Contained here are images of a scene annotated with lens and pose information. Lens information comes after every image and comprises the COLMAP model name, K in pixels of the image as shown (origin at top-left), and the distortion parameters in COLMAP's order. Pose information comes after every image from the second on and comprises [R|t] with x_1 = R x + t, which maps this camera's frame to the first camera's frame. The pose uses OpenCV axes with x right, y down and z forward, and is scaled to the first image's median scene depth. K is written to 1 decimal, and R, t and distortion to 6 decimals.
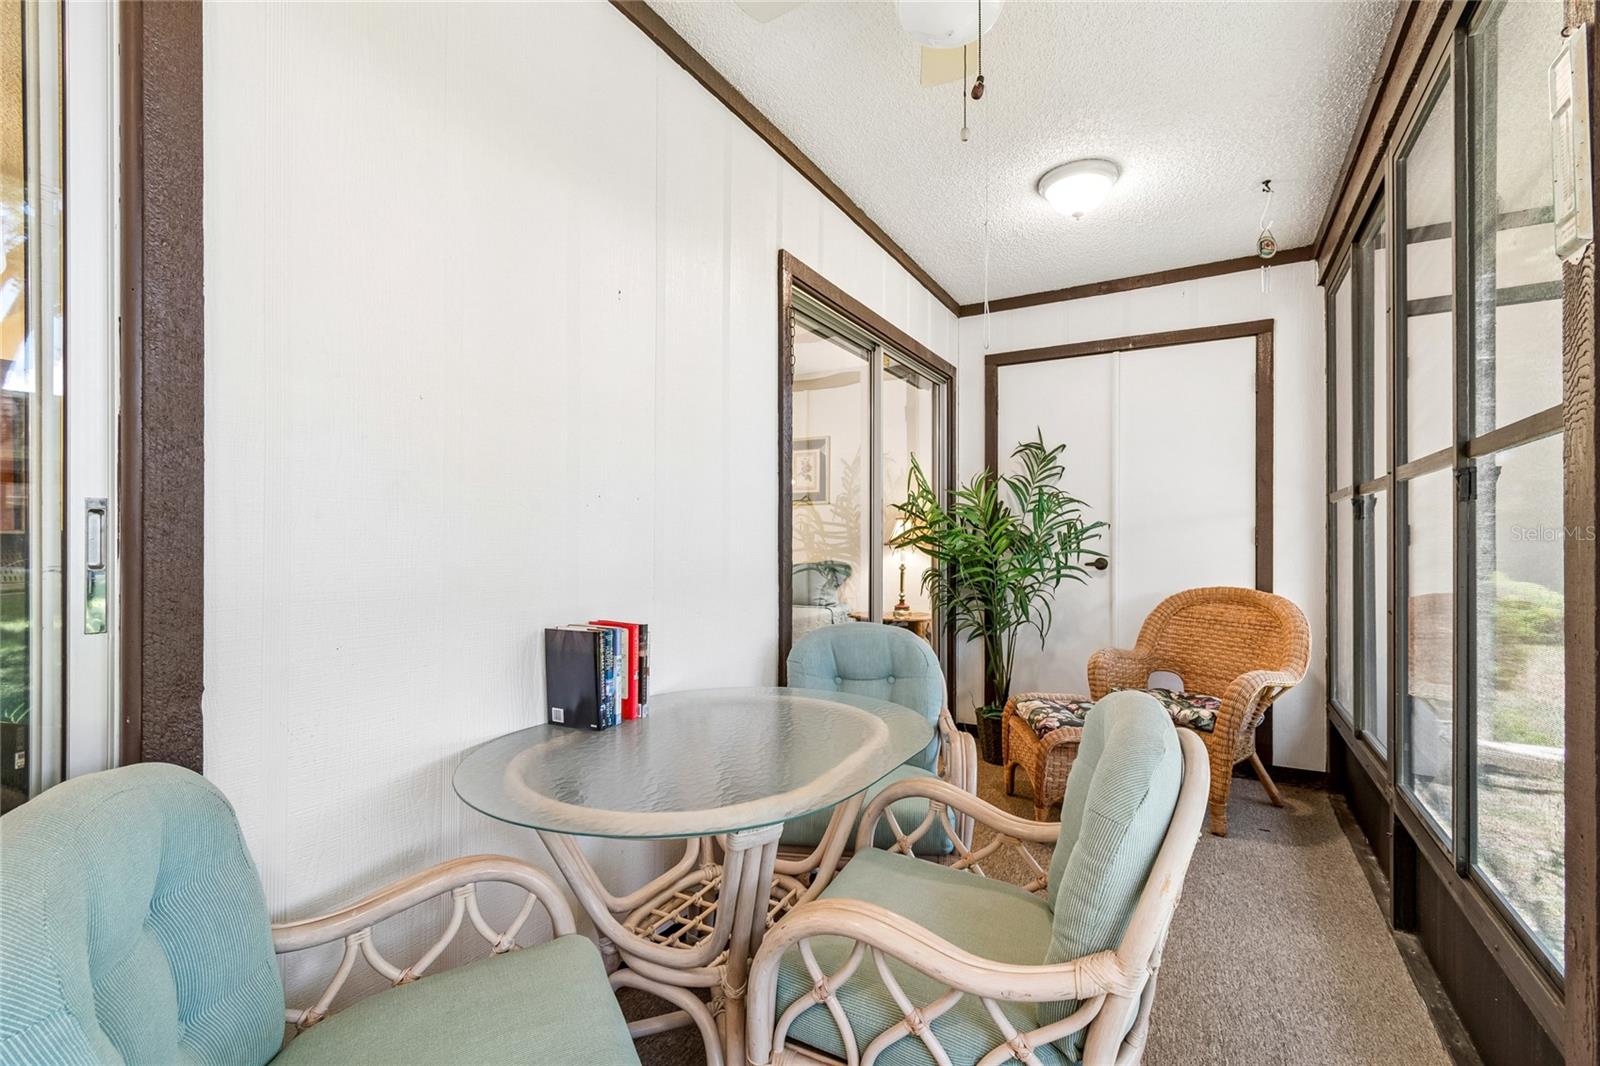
lens RADIAL K [[712.3, 0, 789.9], [0, 712.3, 541.8], [0, 0, 1]] dist [0.003837, 0.000224]
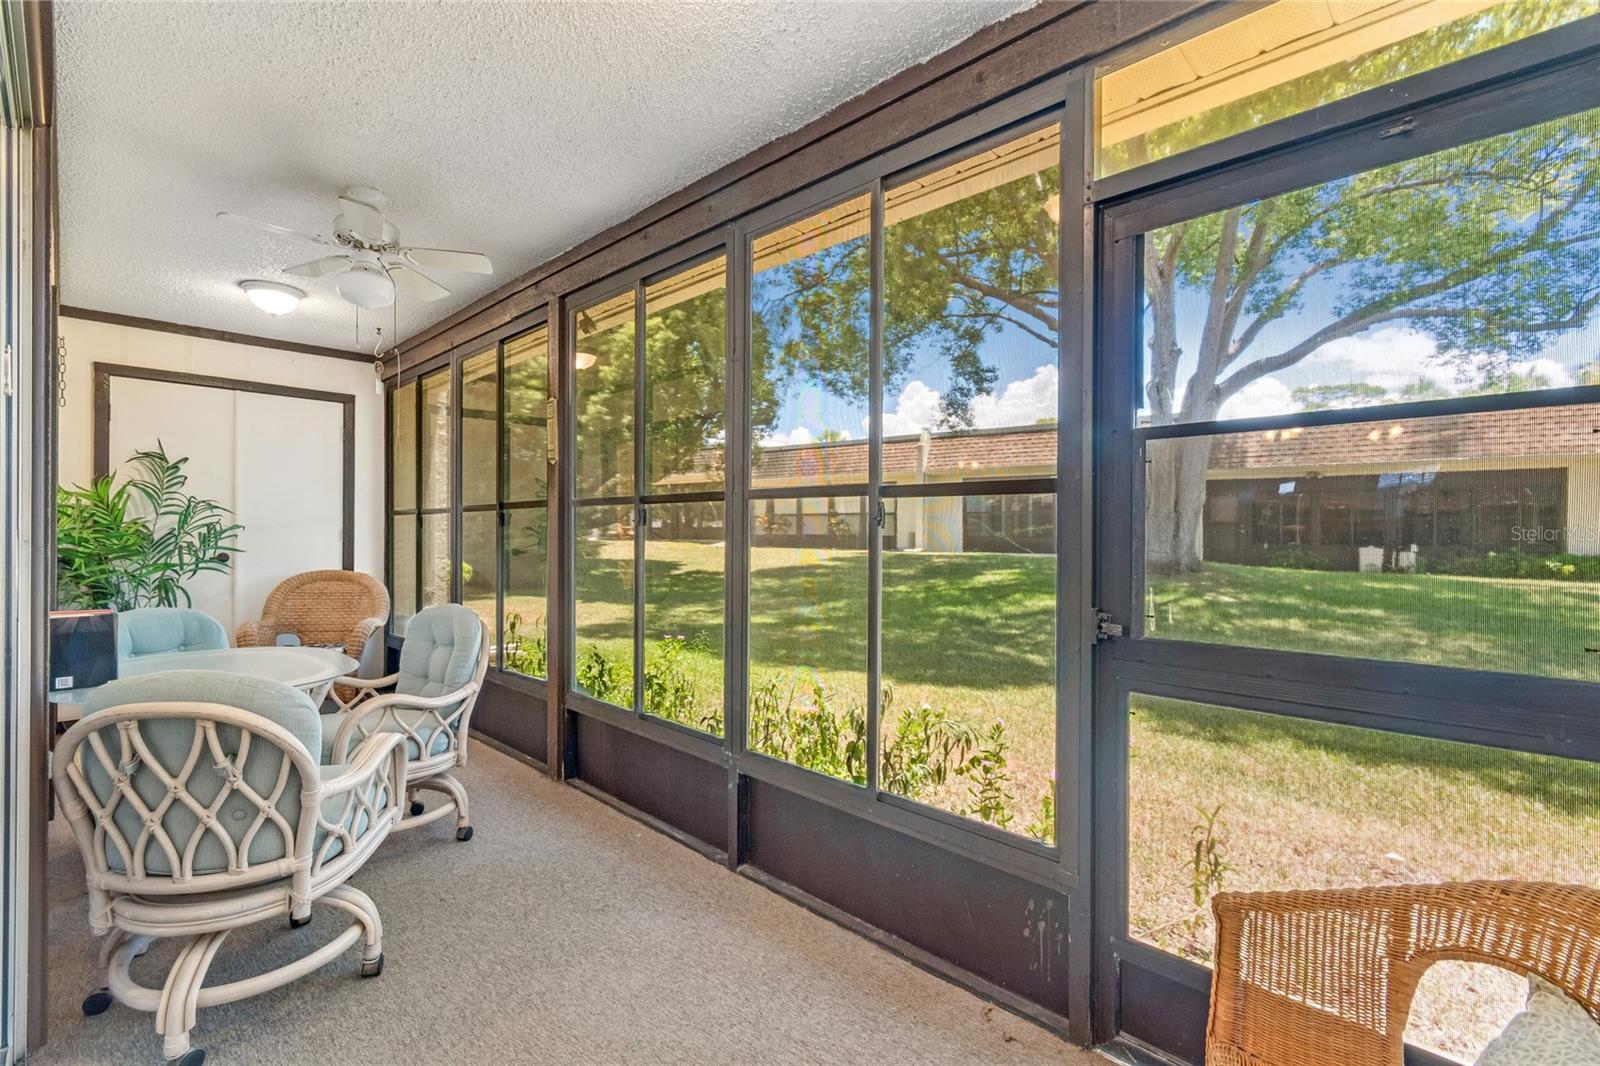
lens RADIAL K [[712.3, 0, 789.9], [0, 712.3, 541.8], [0, 0, 1]] dist [0.003837, 0.000224]
pose [[0.241114, -0.016183, 0.970362, -0.574867], [-0.001323, 0.999855, 0.017004, -0.020482], [-0.970496, -0.005384, 0.241058, -0.278386]]
